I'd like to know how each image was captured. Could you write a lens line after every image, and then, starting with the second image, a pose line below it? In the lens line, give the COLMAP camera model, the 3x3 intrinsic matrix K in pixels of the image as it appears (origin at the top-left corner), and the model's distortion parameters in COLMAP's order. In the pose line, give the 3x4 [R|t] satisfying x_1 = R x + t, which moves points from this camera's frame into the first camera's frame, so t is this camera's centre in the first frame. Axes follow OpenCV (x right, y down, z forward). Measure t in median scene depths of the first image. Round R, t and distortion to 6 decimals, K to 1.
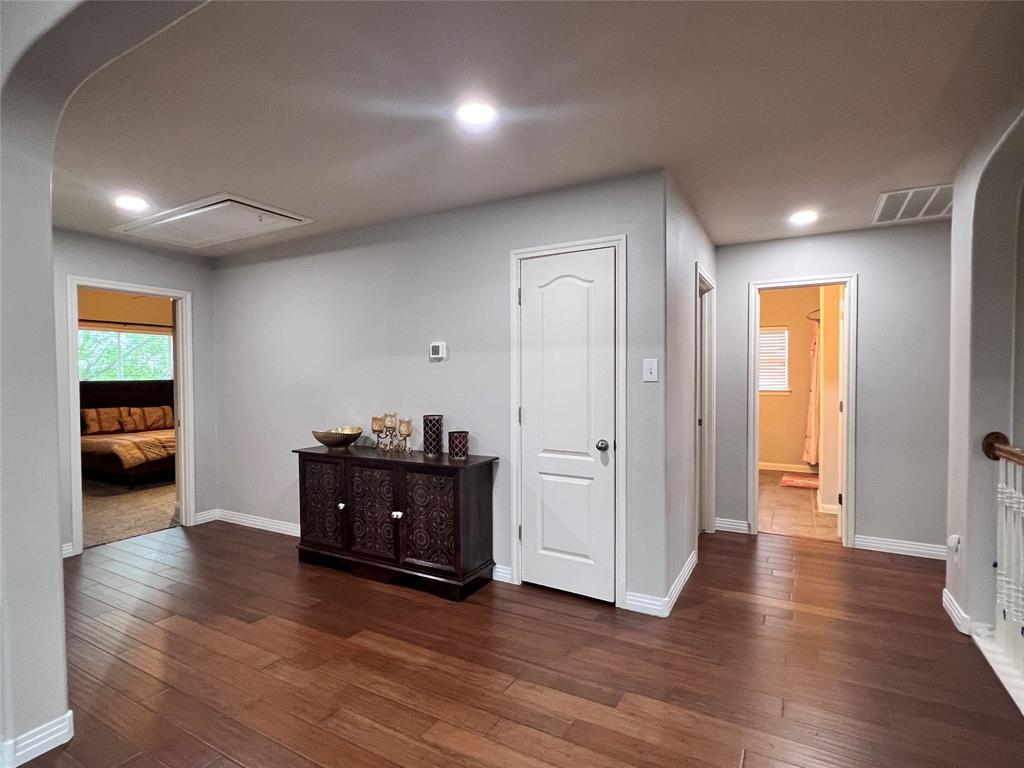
lens RADIAL K [[525.0, 0, 512.0], [0, 525.0, 384.0], [0, 0, 1]] dist [-0.001334, -0.001622]
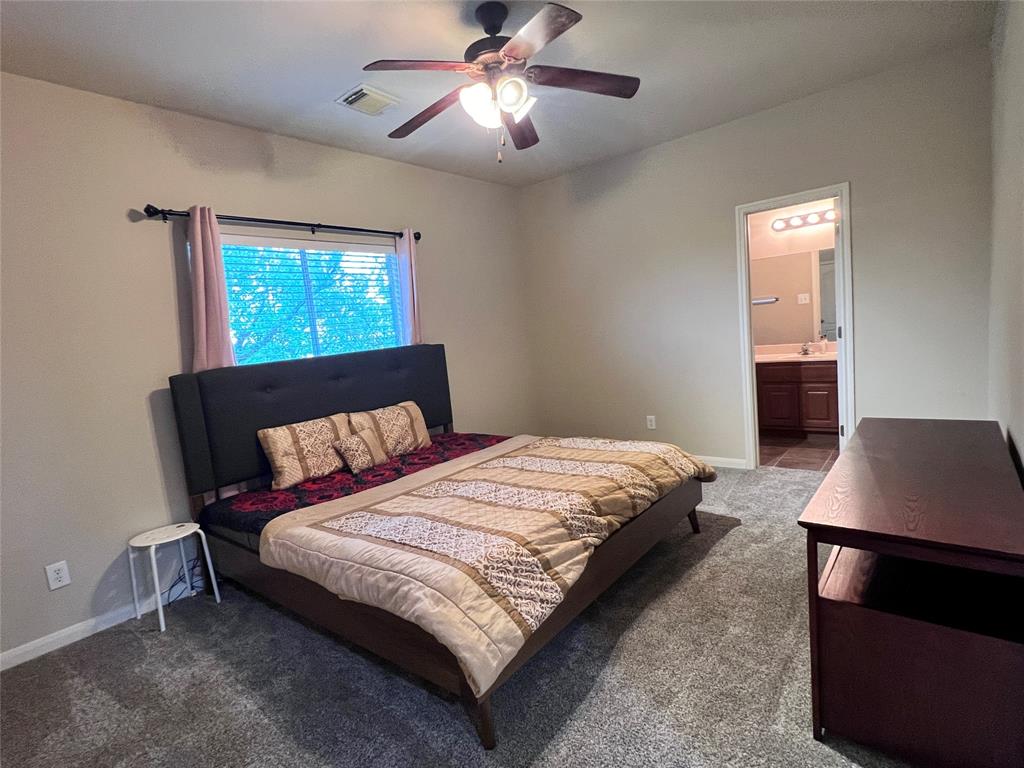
lens RADIAL K [[525.0, 0, 512.0], [0, 525.0, 384.0], [0, 0, 1]] dist [-0.001334, -0.001622]
pose [[0.982364, -0.066570, -0.174725, -0.634061], [0.084083, 0.991937, 0.094816, -0.014291], [0.167005, -0.107836, 0.980041, 0.725341]]
